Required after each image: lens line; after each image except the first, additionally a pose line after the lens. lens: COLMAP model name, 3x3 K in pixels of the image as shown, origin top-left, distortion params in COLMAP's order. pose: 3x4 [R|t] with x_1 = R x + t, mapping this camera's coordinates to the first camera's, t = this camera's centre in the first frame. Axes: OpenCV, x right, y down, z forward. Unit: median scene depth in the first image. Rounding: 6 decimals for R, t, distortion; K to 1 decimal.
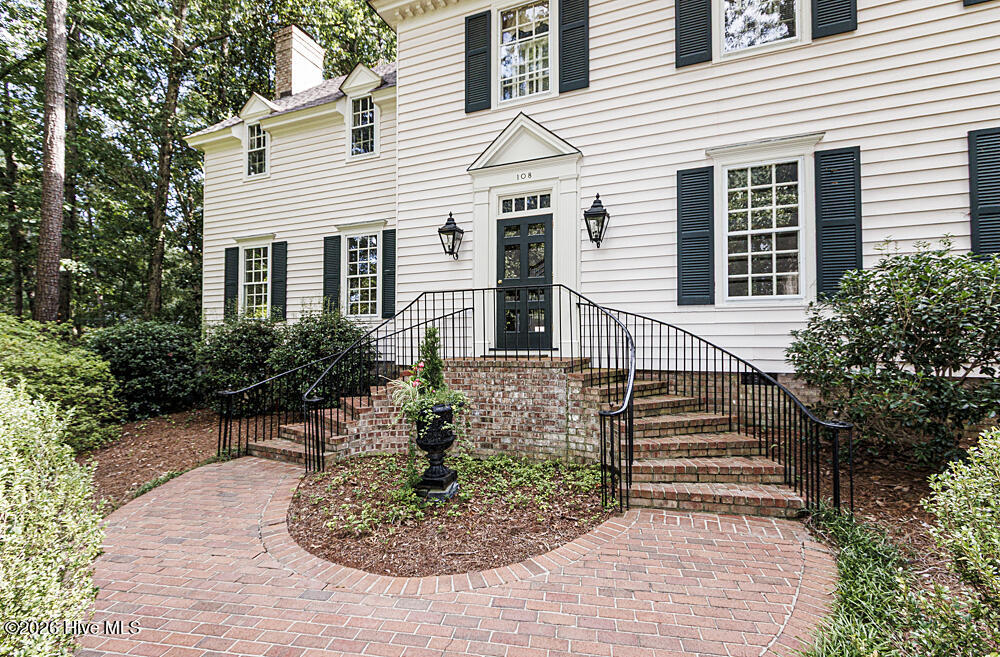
lens RADIAL K [[457.9, 0, 496.6], [0, 457.9, 334.8], [0, 0, 1]] dist [0.017808, 0.000068]
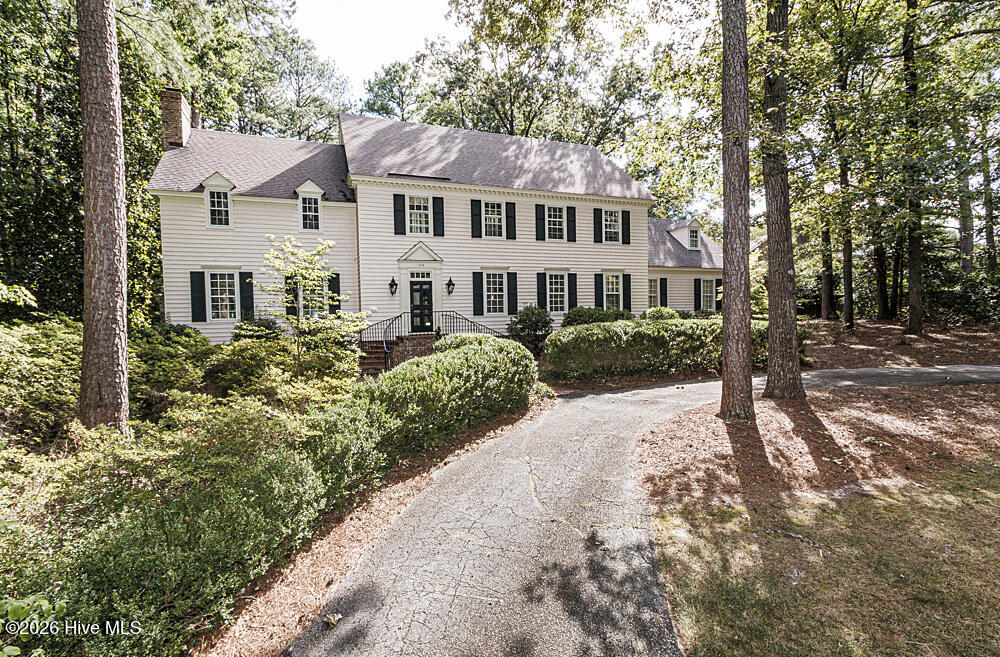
lens RADIAL K [[457.9, 0, 500.2], [0, 457.9, 327.9], [0, 0, 1]] dist [0.017808, 0.000068]
pose [[0.721182, -0.034113, 0.691905, -1.450401], [0.005500, 0.999037, 0.043523, -0.106847], [-0.692724, -0.027583, 0.720676, -1.205403]]
